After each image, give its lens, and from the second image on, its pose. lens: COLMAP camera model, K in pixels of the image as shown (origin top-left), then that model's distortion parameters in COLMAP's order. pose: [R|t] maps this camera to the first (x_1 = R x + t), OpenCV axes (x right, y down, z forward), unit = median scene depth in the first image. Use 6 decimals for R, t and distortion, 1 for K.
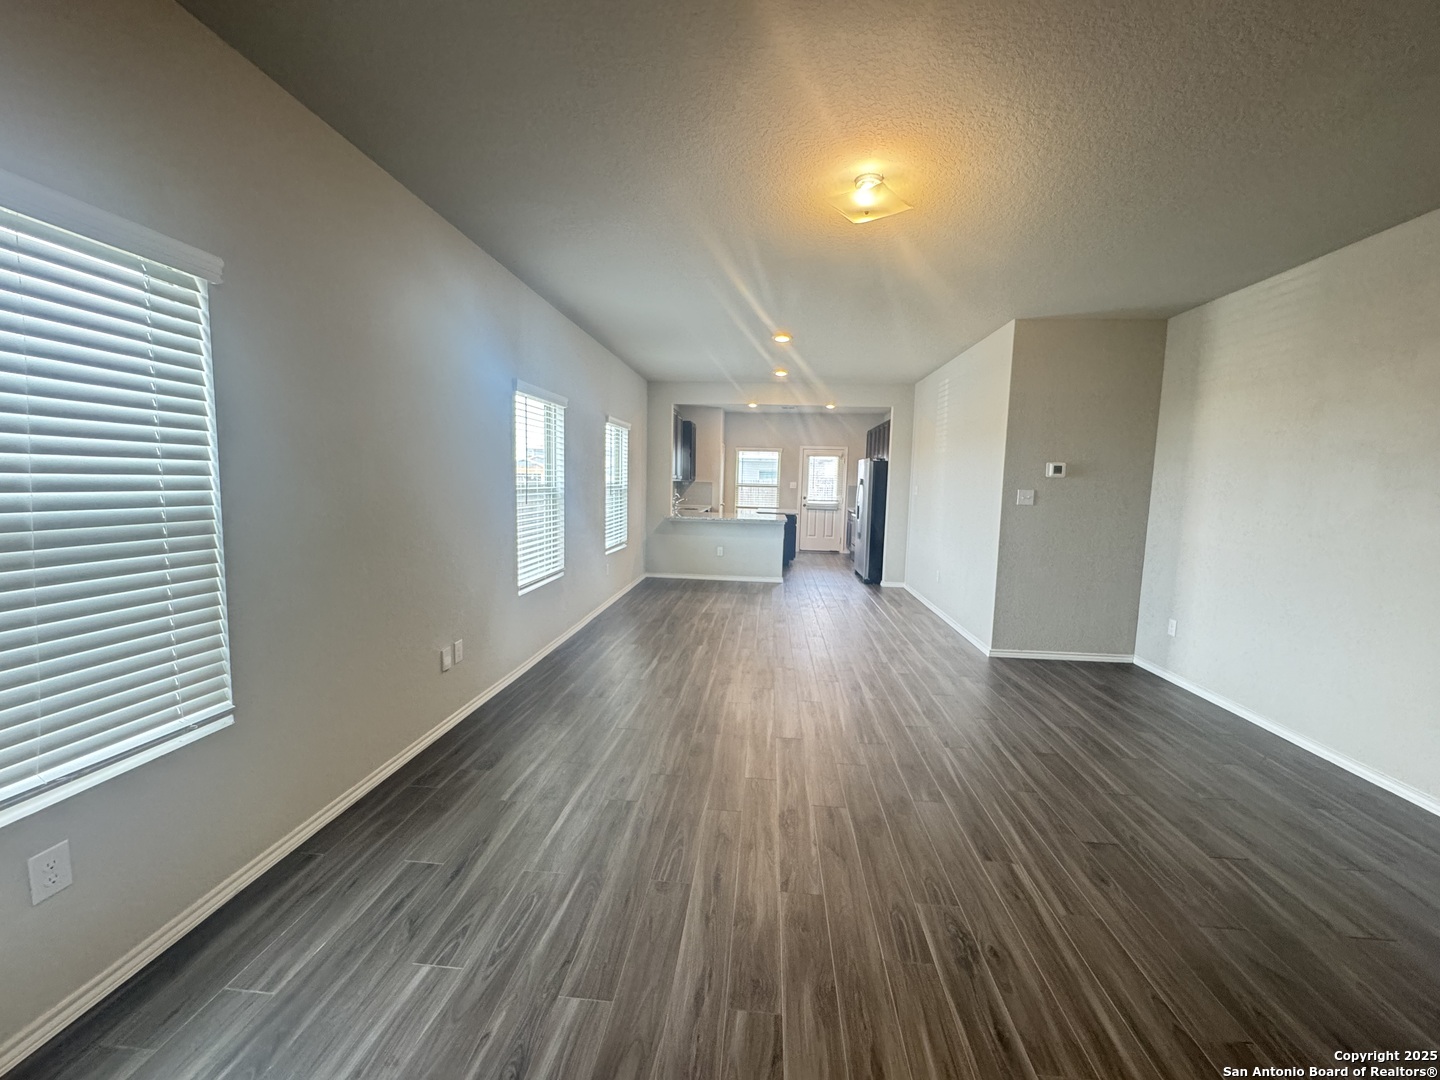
lens RADIAL K [[573.2, 0, 715.2], [0, 573.2, 536.8], [0, 0, 1]] dist [-0.006780, 0.001550]
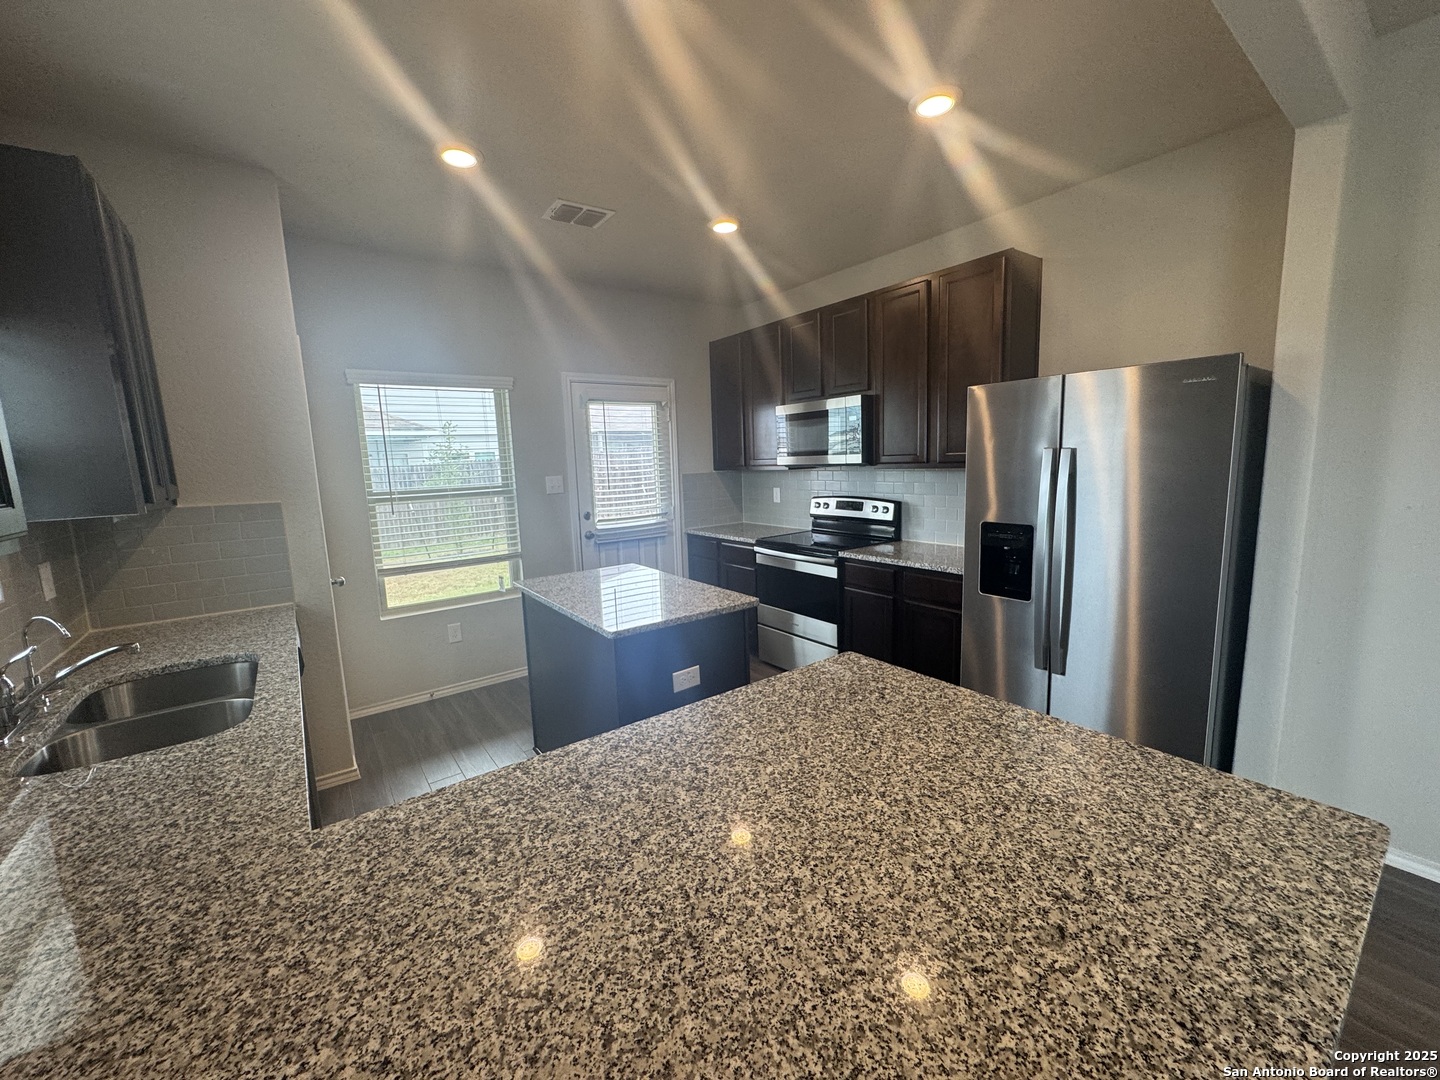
lens RADIAL K [[573.2, 0, 717.3], [0, 573.2, 541.1], [0, 0, 1]] dist [-0.006780, 0.001550]
pose [[0.723047, -0.149749, 0.674372, -0.035475], [0.113056, 0.988711, 0.098334, -0.078874], [-0.681485, 0.005142, 0.731814, 0.672234]]
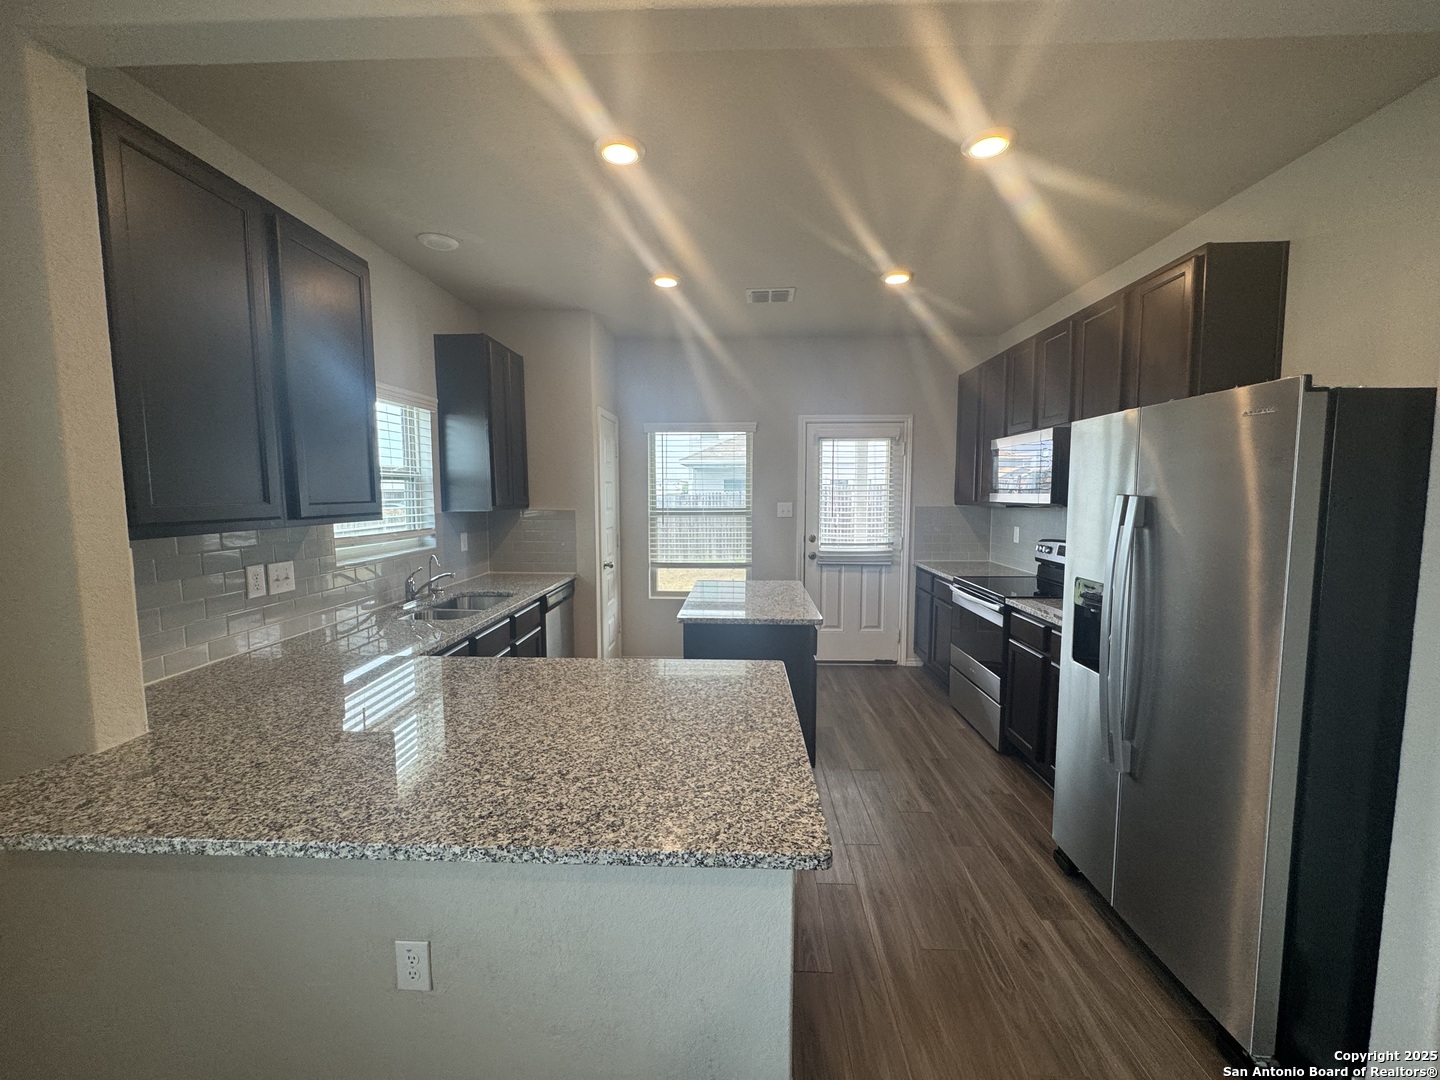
lens RADIAL K [[573.2, 0, 718.7], [0, 573.2, 540.8], [0, 0, 1]] dist [-0.006780, 0.001550]
pose [[0.996390, -0.033594, 0.077968, 0.054249], [0.033564, 0.999435, 0.001696, -0.069423], [-0.077981, 0.000927, 0.996954, 0.585297]]
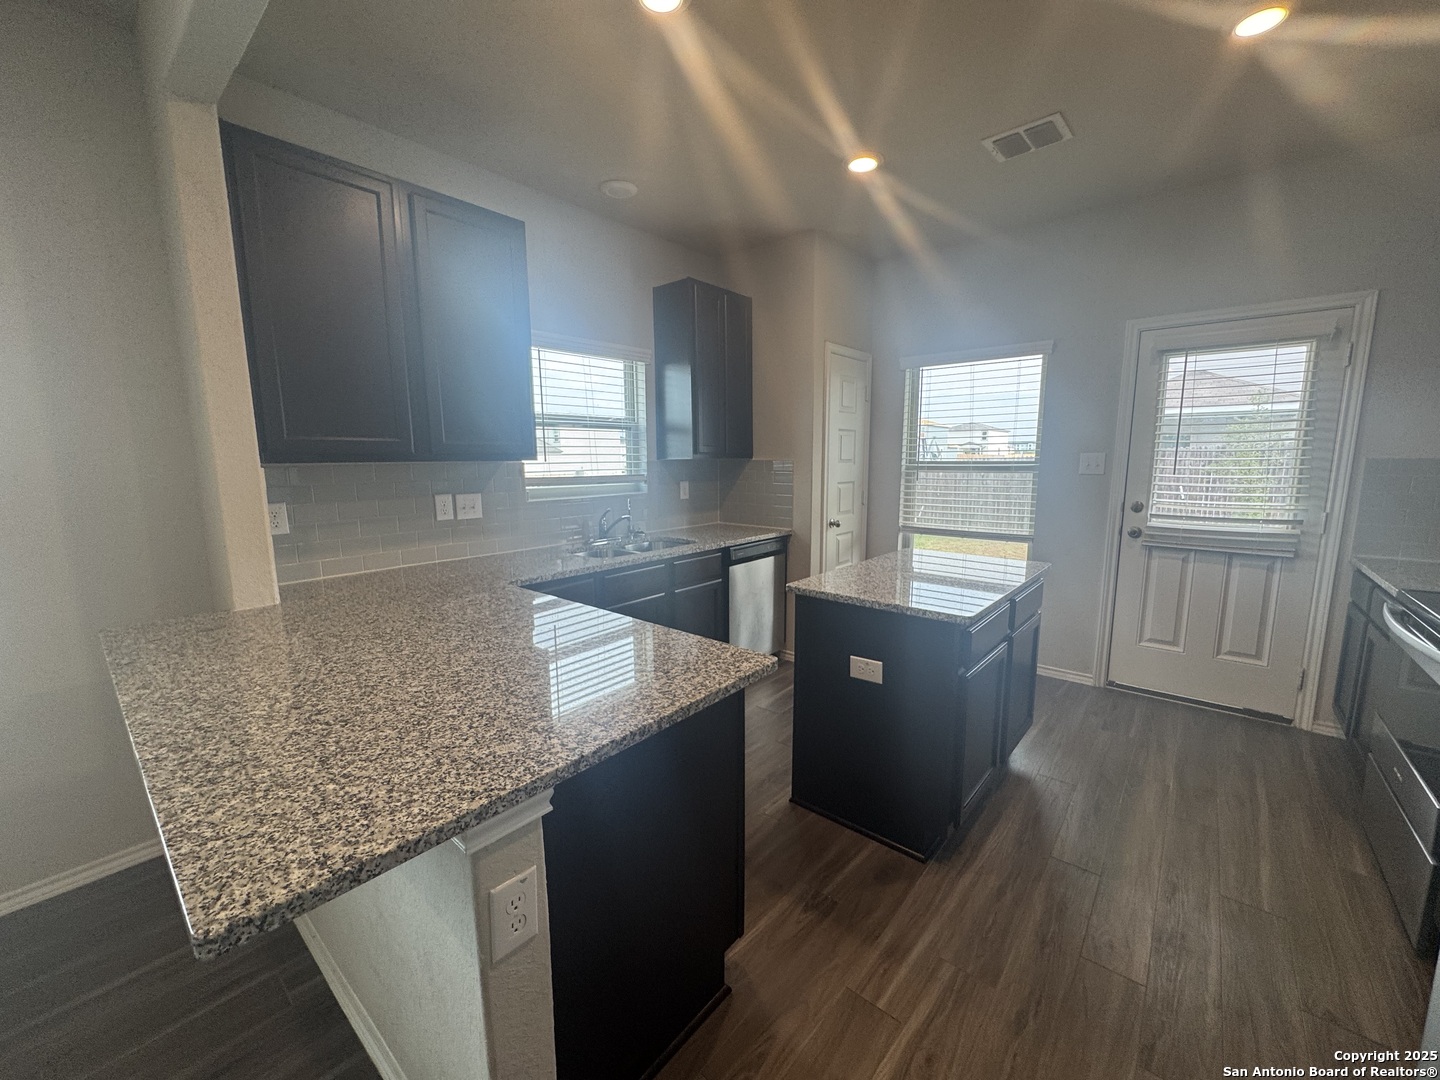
lens RADIAL K [[573.2, 0, 720.0], [0, 573.2, 540.4], [0, 0, 1]] dist [-0.006780, 0.001550]
pose [[0.832186, 0.050042, -0.552234, 0.141308], [-0.021813, 0.998103, 0.057574, -0.063342], [0.554067, -0.035867, 0.831699, 0.651539]]
